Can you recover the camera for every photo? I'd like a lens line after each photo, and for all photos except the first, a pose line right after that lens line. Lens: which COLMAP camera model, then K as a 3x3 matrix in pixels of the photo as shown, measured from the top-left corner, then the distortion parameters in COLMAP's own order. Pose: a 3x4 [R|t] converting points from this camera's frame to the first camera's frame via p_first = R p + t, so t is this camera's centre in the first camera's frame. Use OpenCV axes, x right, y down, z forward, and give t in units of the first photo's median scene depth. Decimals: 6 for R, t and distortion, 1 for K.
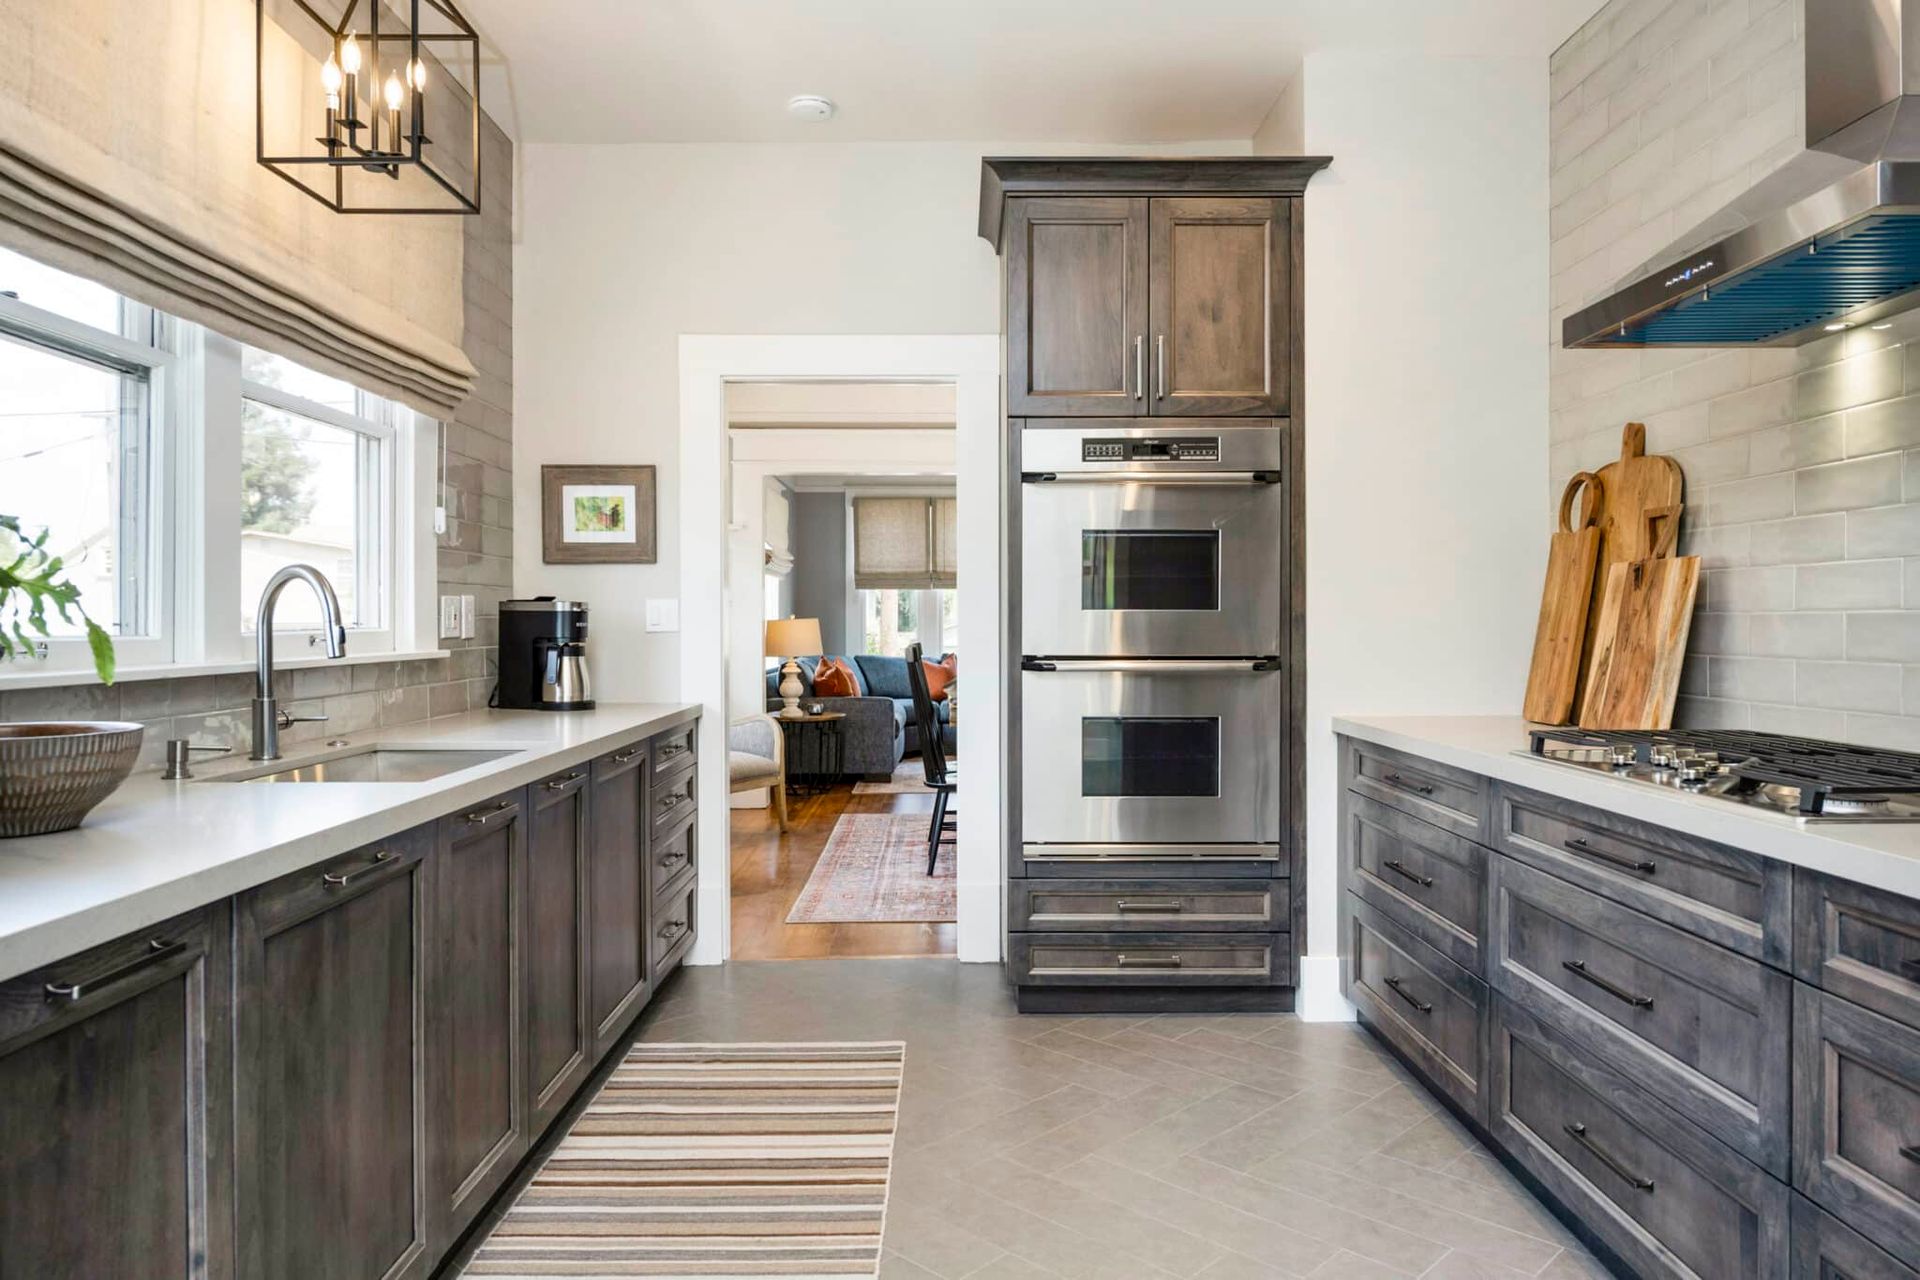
lens RADIAL K [[1182.2, 0, 958.9], [0, 1182.2, 602.8], [0, 0, 1]] dist [-0.006569, -0.000750]
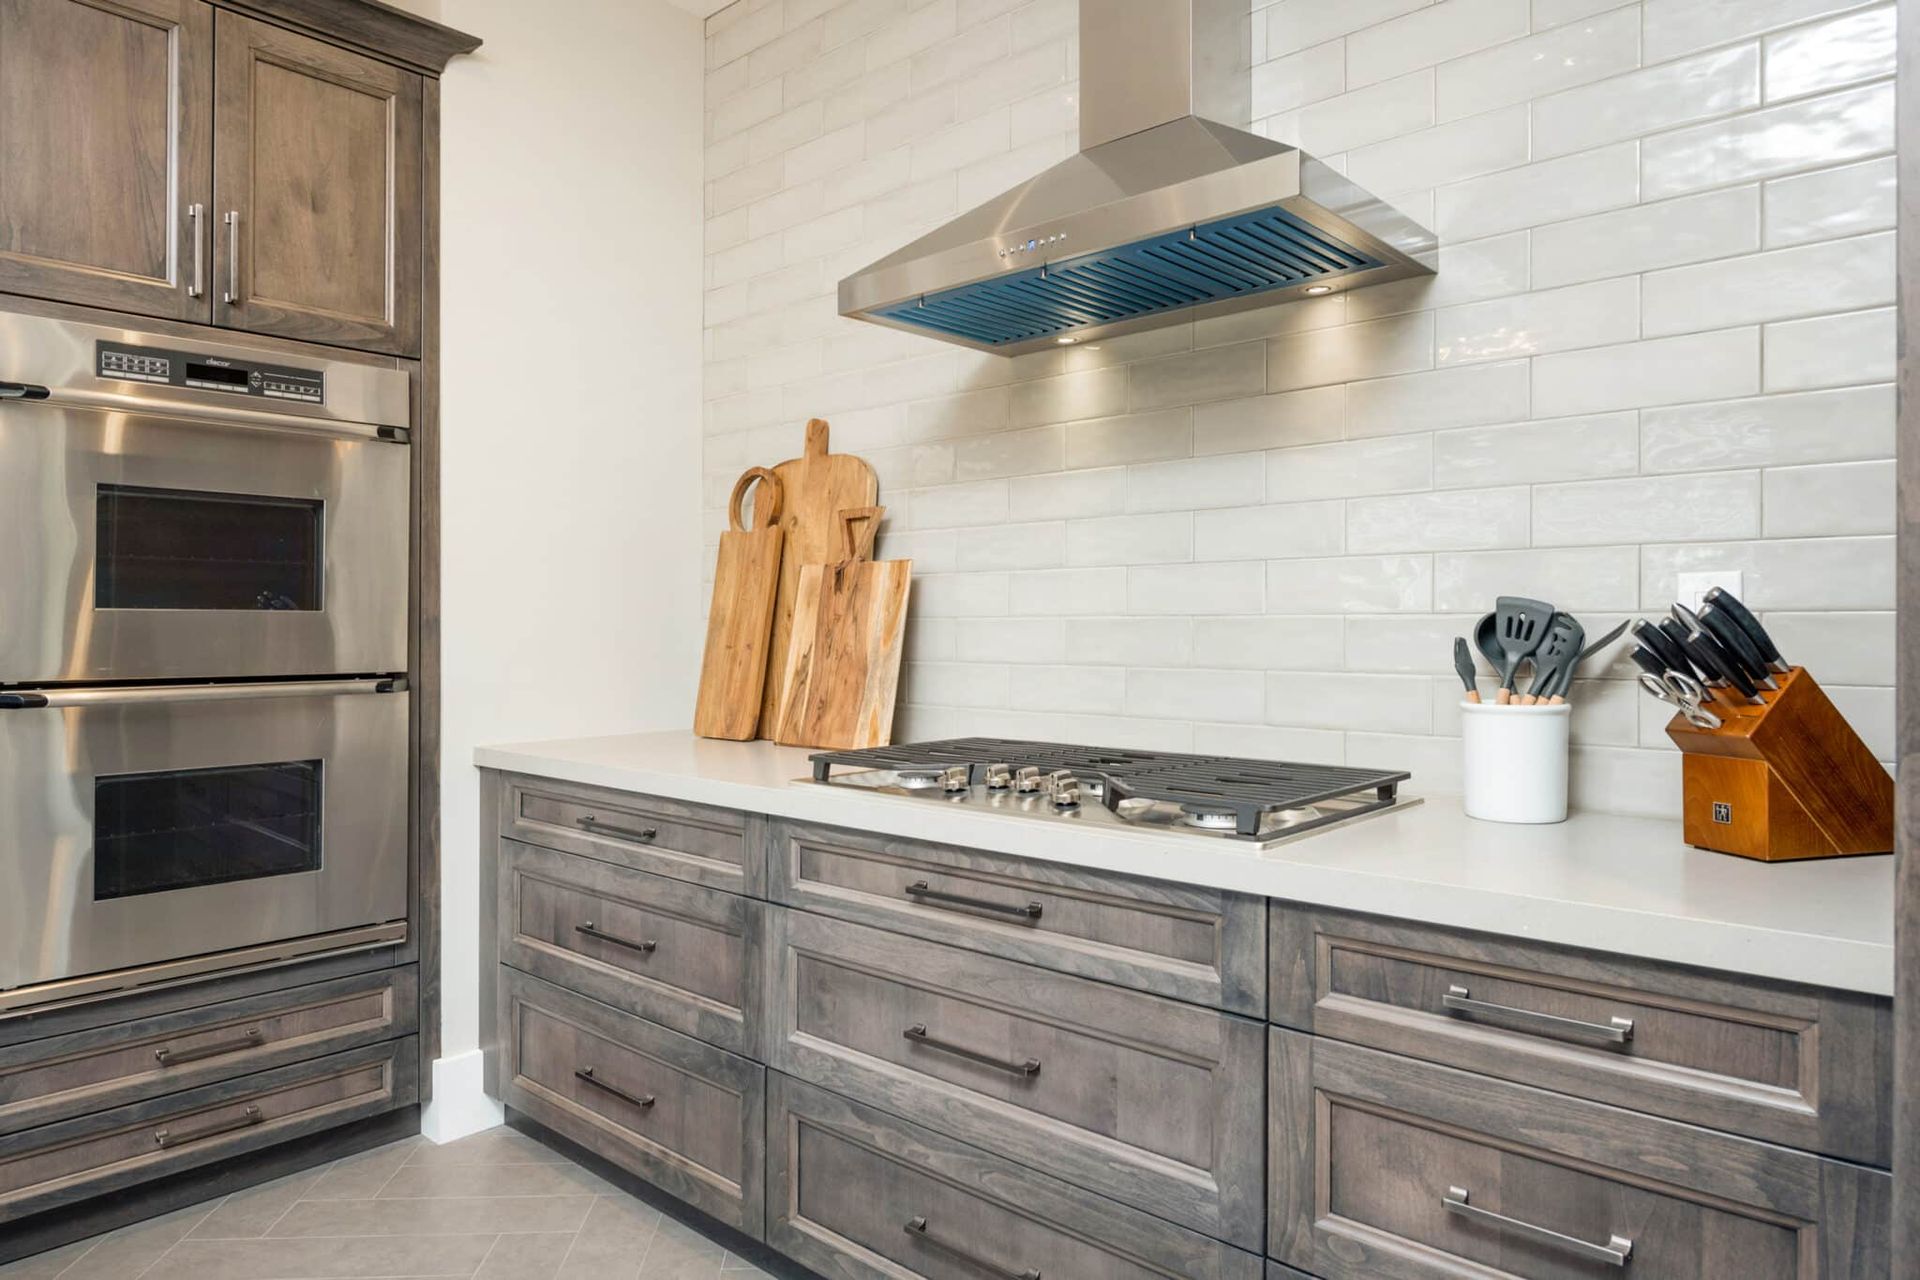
lens RADIAL K [[1189.7, 0, 961.1], [0, 1189.7, 614.6], [0, 0, 1]] dist [-0.003273, -0.000500]
pose [[0.679644, 0.007726, 0.733501, -0.070533], [-0.012255, 0.999925, 0.000822, 0.004641], [-0.733439, -0.009548, 0.679688, 0.327402]]
